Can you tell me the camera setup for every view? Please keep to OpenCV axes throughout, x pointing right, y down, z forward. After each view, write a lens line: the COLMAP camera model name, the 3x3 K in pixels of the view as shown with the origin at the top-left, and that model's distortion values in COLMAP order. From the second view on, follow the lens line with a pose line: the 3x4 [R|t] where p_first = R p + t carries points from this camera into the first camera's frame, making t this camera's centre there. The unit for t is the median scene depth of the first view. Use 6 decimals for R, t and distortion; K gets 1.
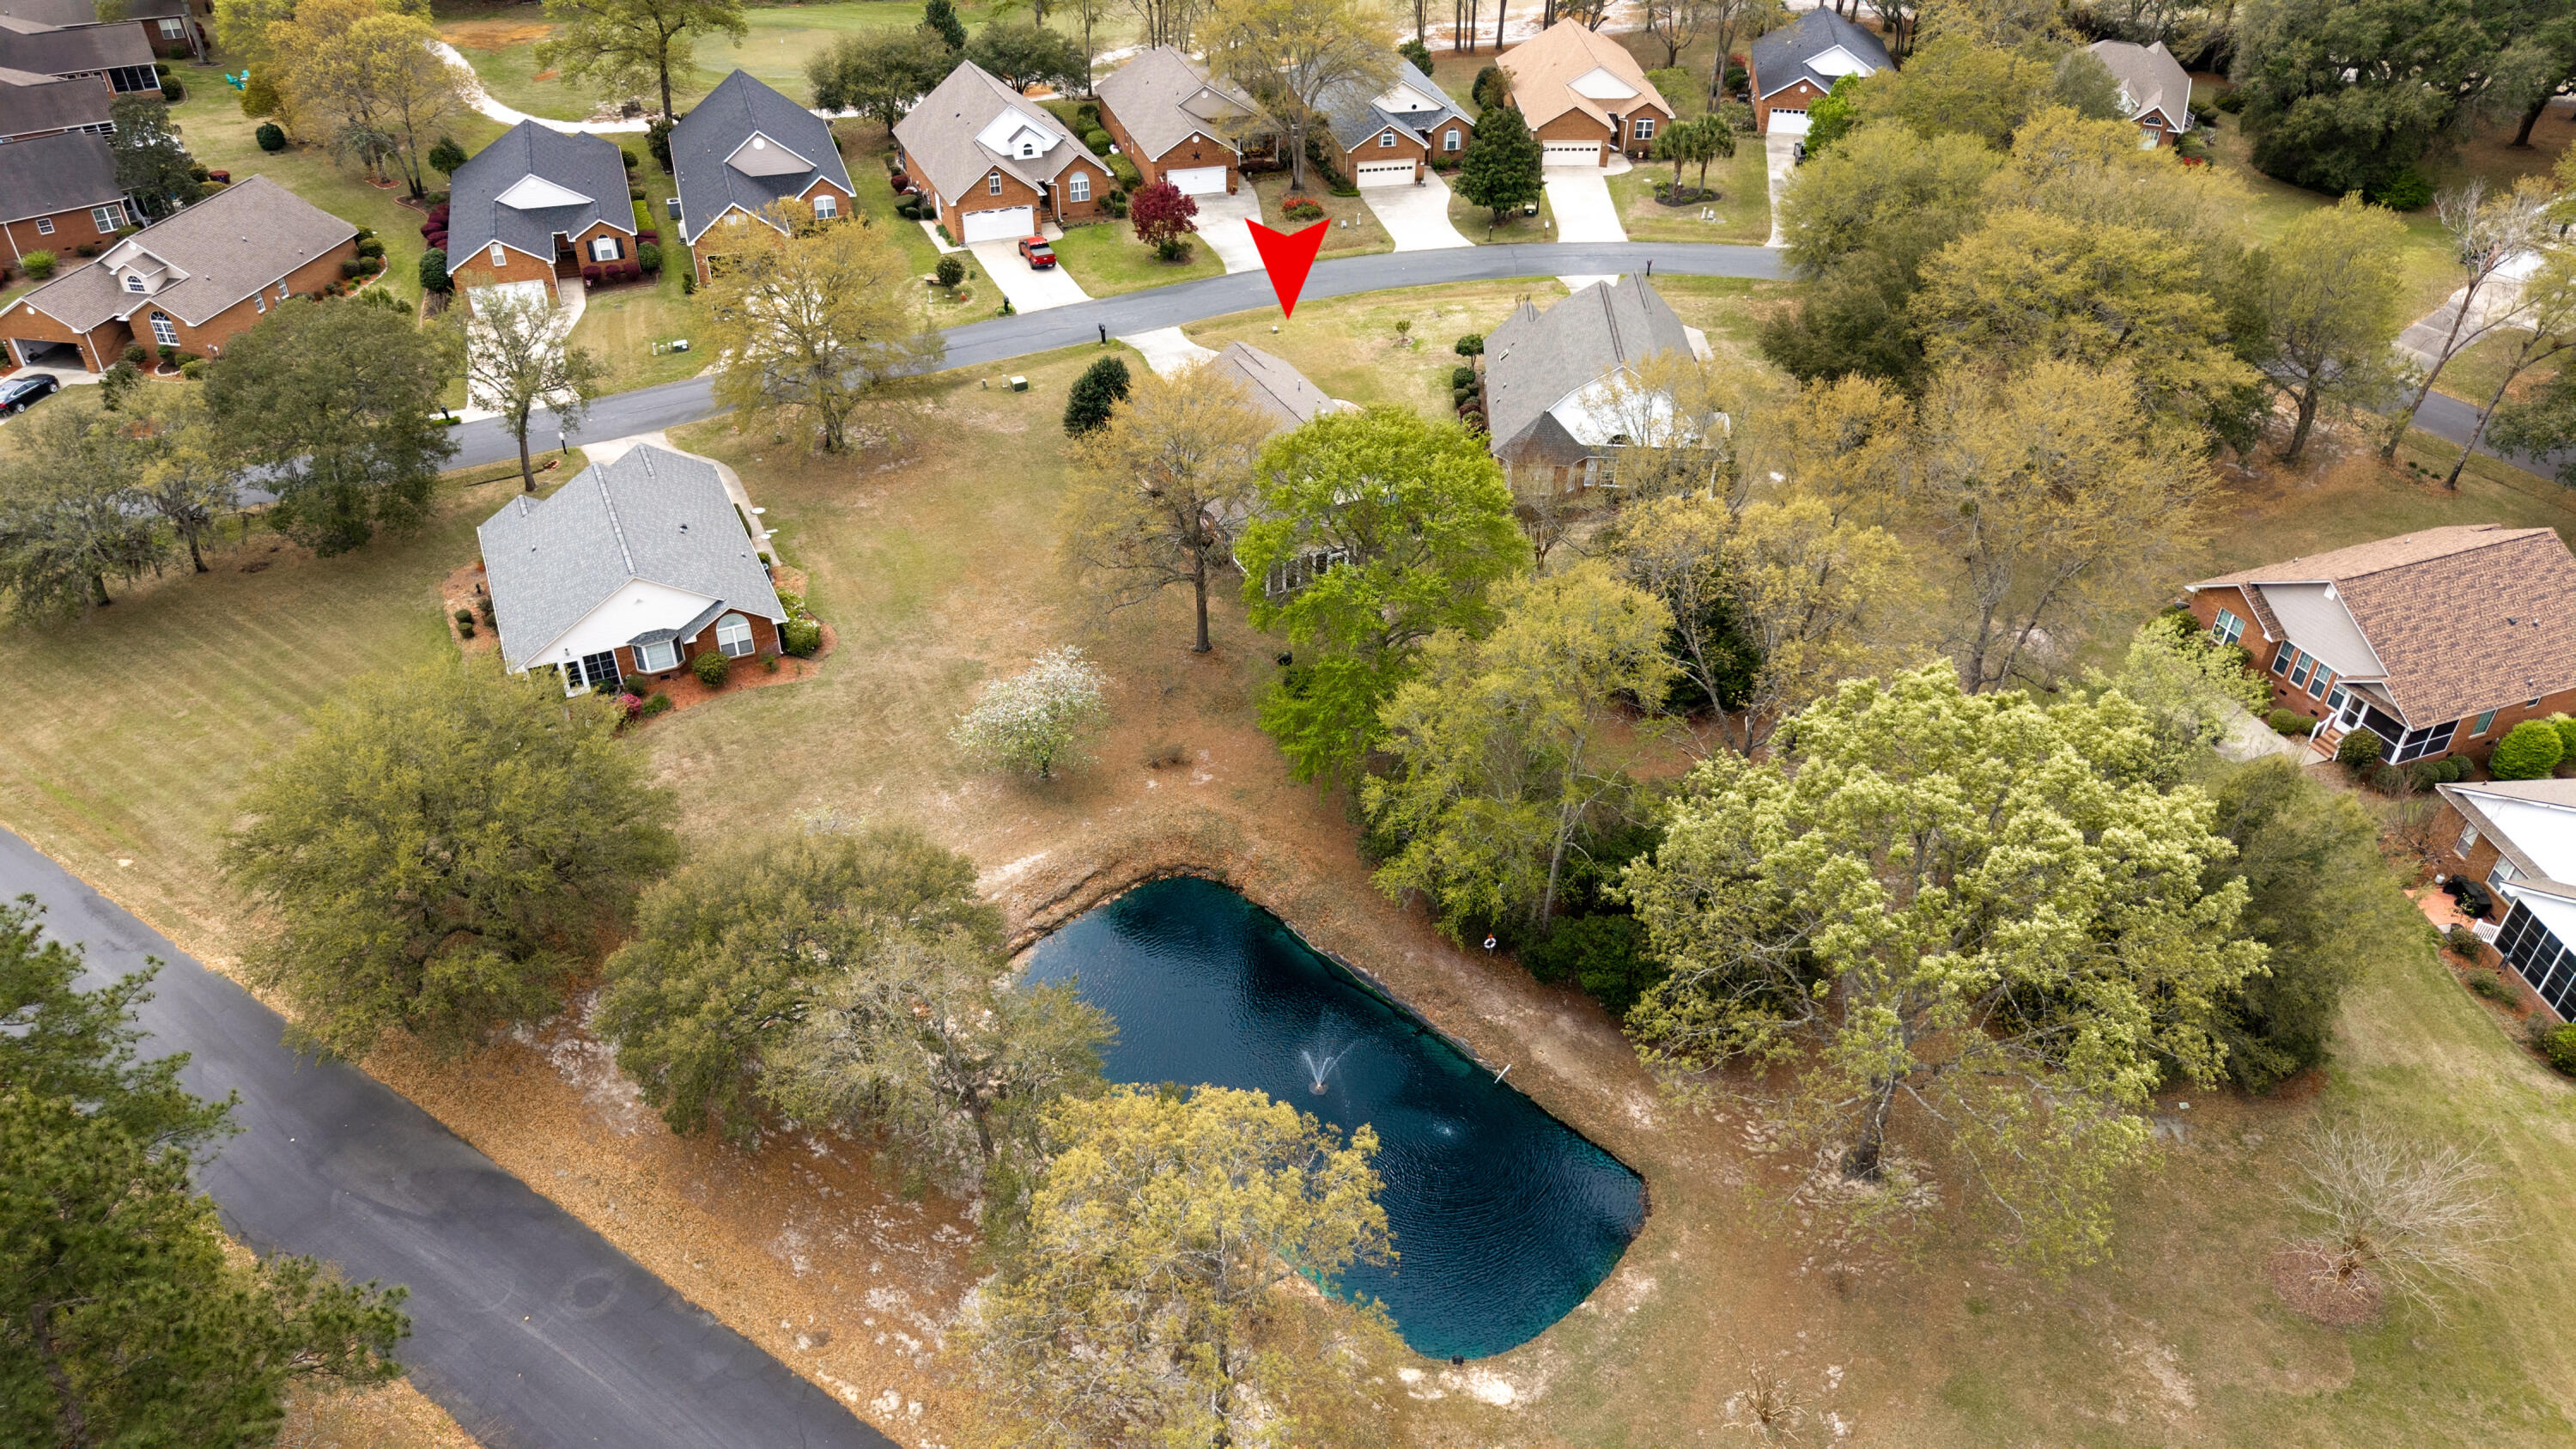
lens RADIAL K [[1721.9, 0, 1288.4], [0, 1721.9, 737.8], [0, 0, 1]] dist [0.020727, -0.024505]
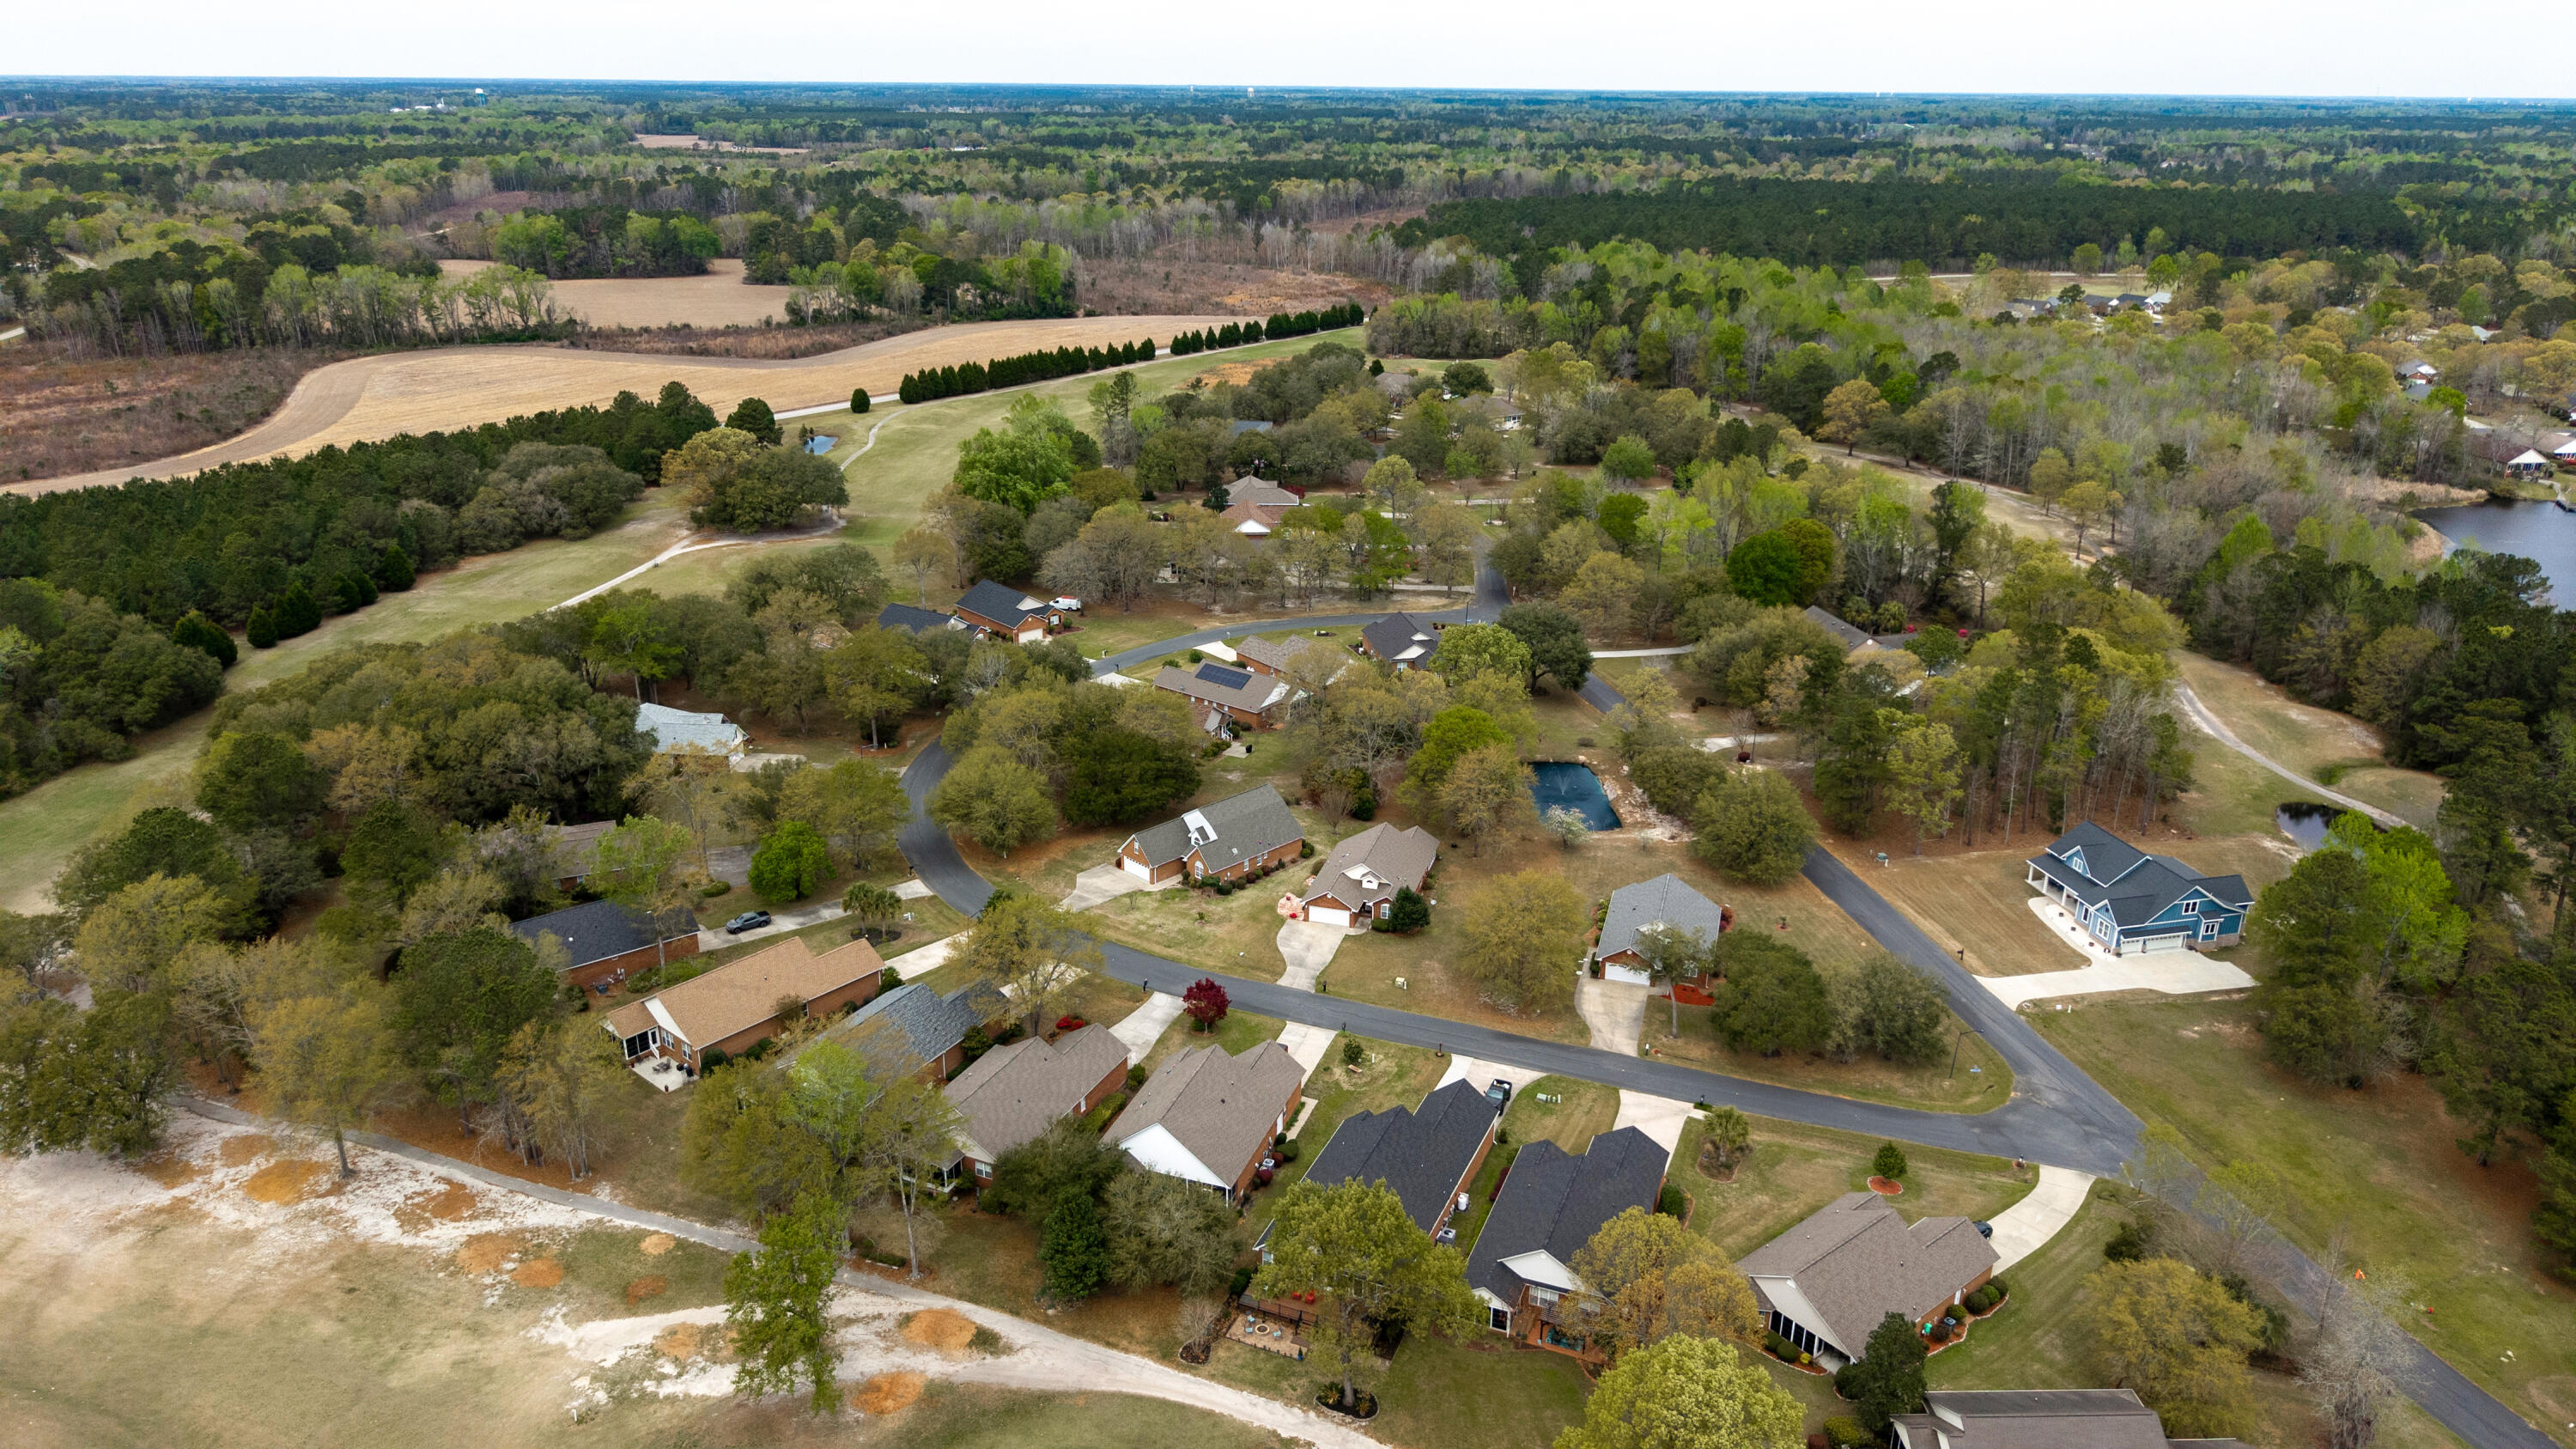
lens RADIAL K [[1721.9, 0, 1298.7], [0, 1721.9, 727.5], [0, 0, 1]] dist [0.020727, -0.024505]
pose [[-0.740672, -0.251503, 0.623018, -1.141426], [0.378861, 0.609460, 0.696436, -1.672905], [-0.554860, 0.751868, -0.356125, 1.550329]]
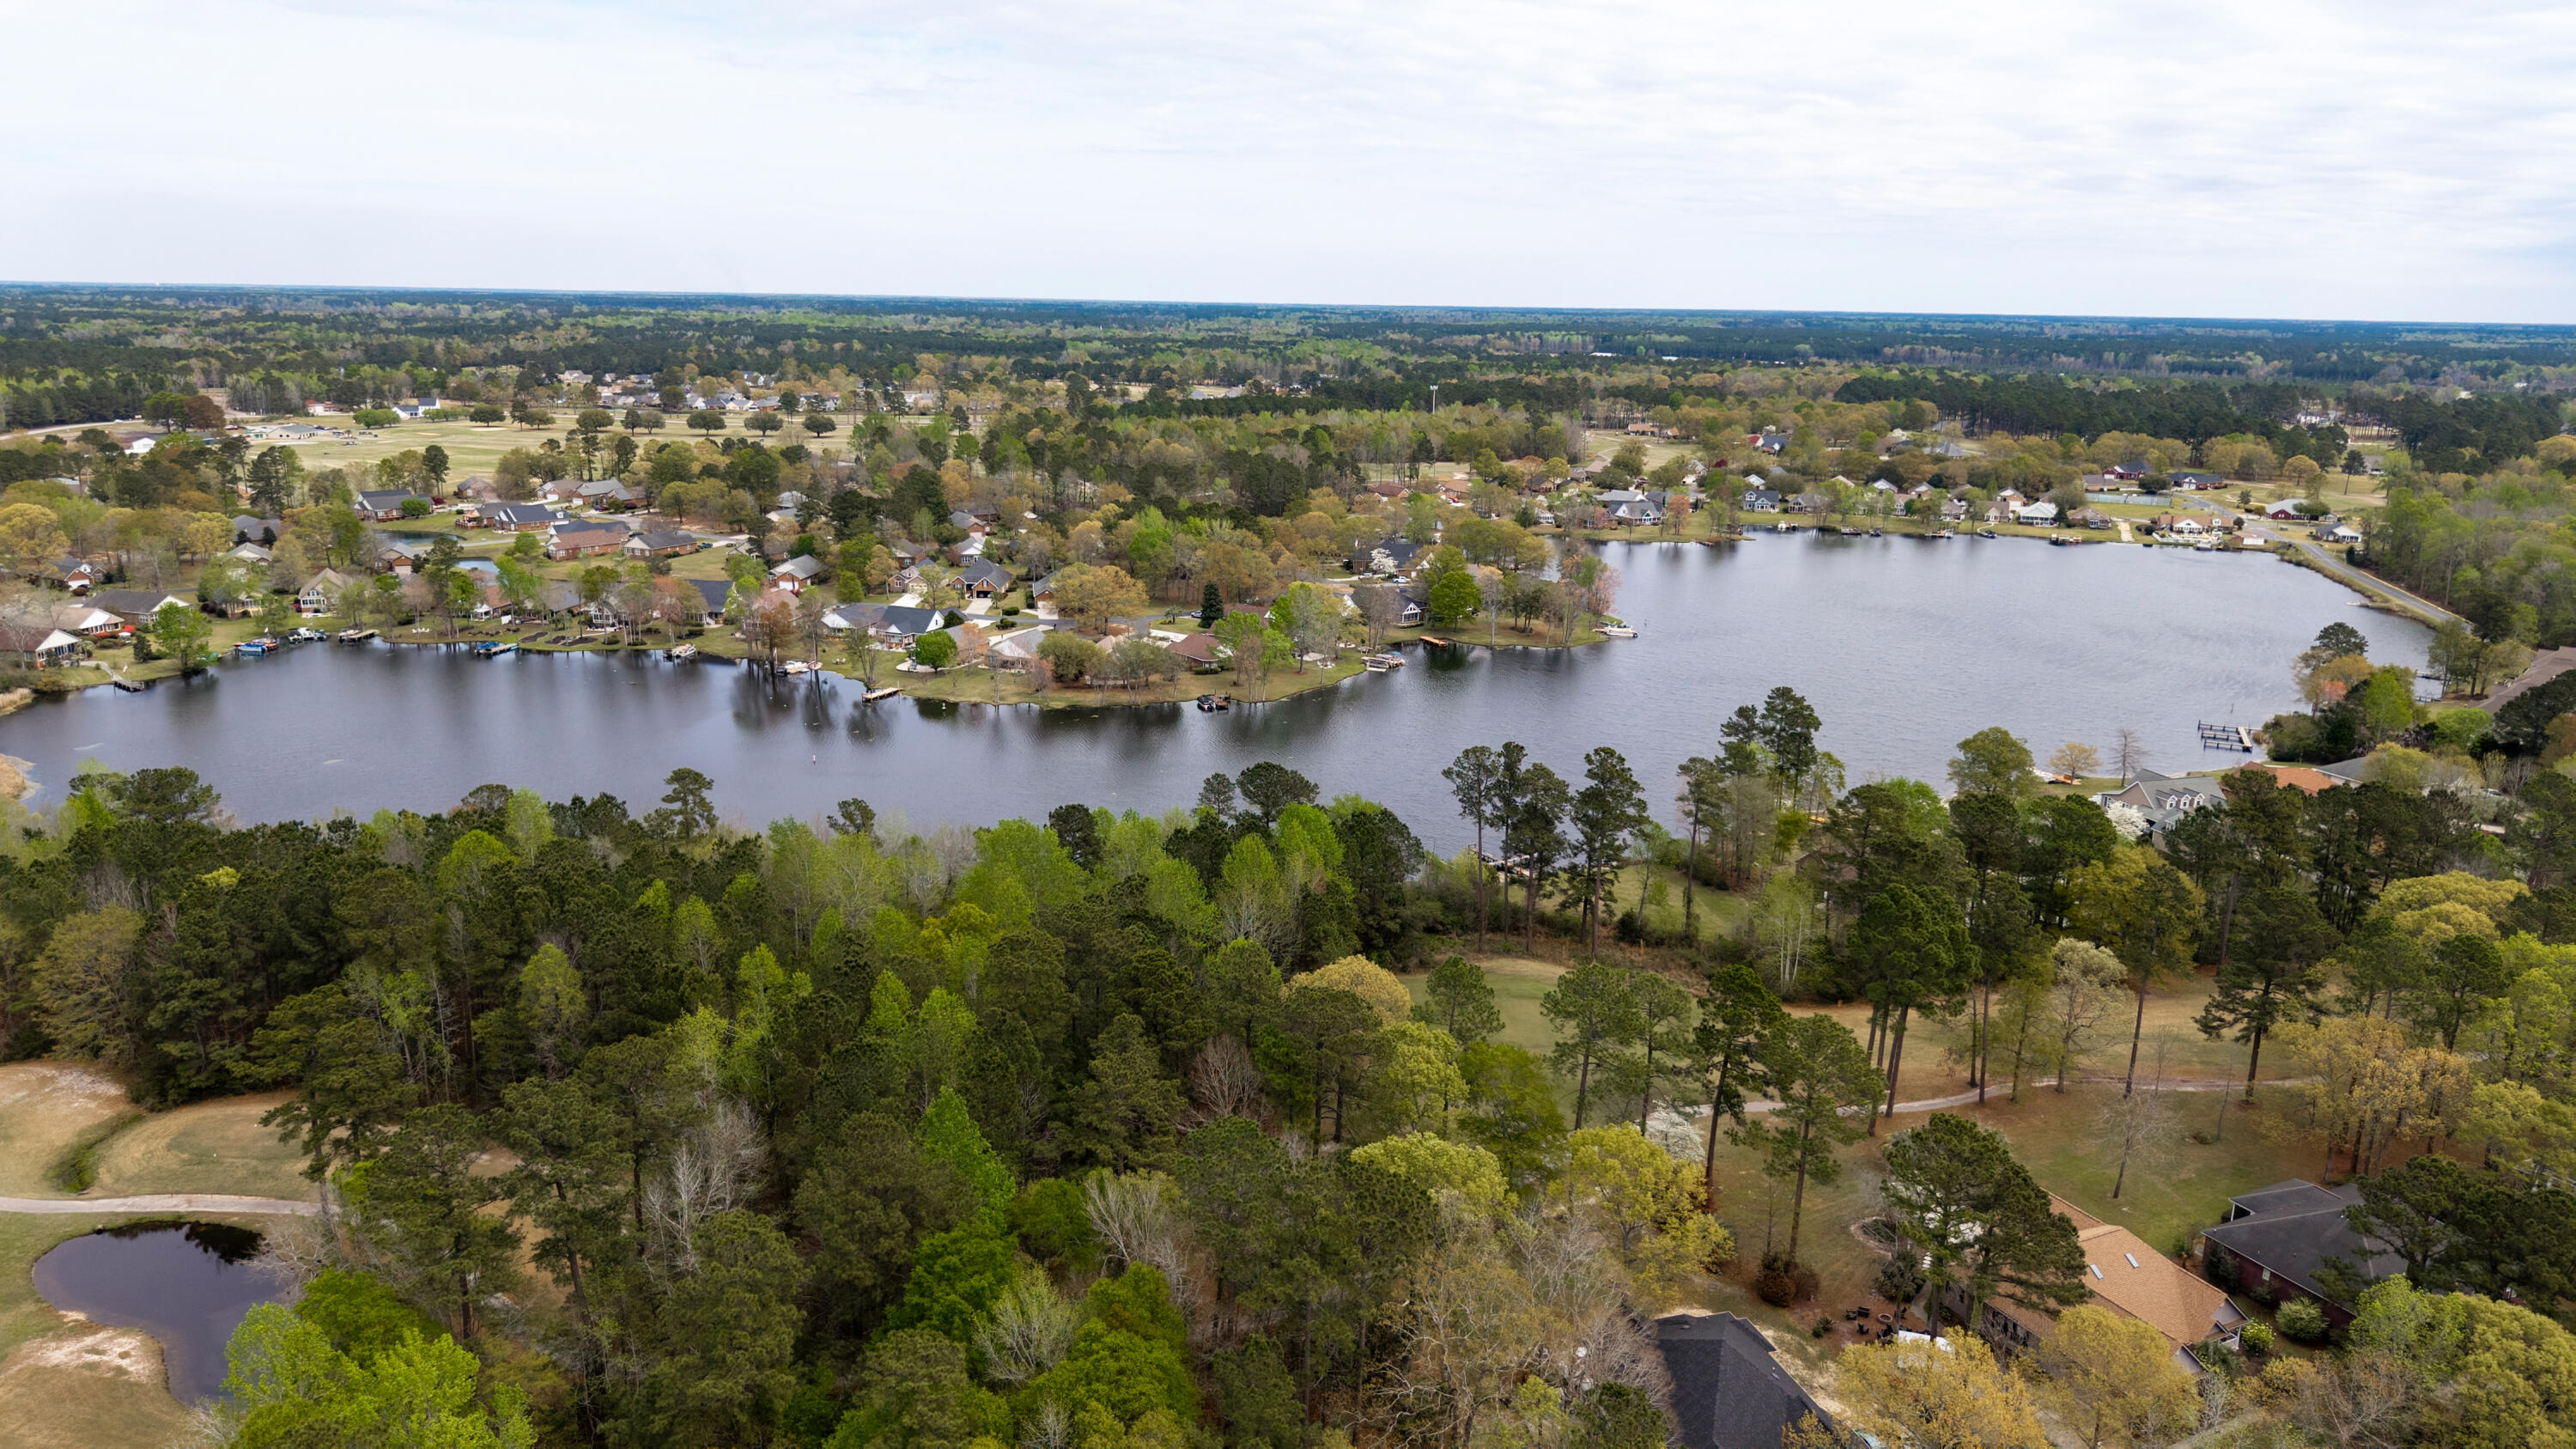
lens RADIAL K [[1721.9, 0, 1284.6], [0, 1721.9, 718.2], [0, 0, 1]] dist [0.020727, -0.024505]
pose [[-0.854814, 0.097431, -0.509706, -0.889865], [-0.324248, 0.666590, 0.671208, -1.053758], [0.405161, 0.739030, -0.538219, 0.897453]]
